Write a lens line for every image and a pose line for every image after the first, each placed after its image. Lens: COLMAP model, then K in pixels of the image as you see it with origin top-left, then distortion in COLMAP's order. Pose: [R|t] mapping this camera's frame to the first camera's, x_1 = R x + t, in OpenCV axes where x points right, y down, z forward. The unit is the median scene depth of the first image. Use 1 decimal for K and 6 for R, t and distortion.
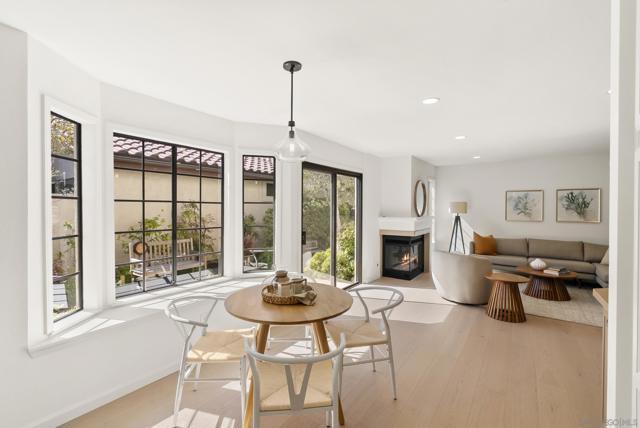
lens RADIAL K [[291.1, 0, 315.5], [0, 291.1, 215.0], [0, 0, 1]] dist [-0.000960, -0.000072]
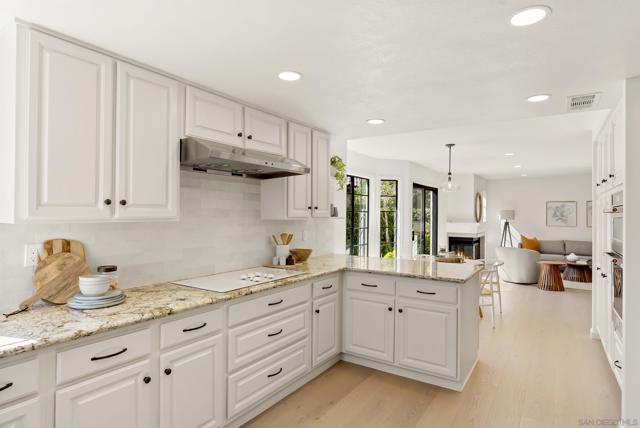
lens RADIAL K [[357.4, 0, 320.8], [0, 357.4, 213.1], [0, 0, 1]] dist [-0.000765, 0.000101]
pose [[0.999413, 0.005364, 0.033825, -0.361999], [-0.004522, 0.999679, -0.024926, 0.008056], [-0.033947, 0.024758, 0.999117, -0.490360]]
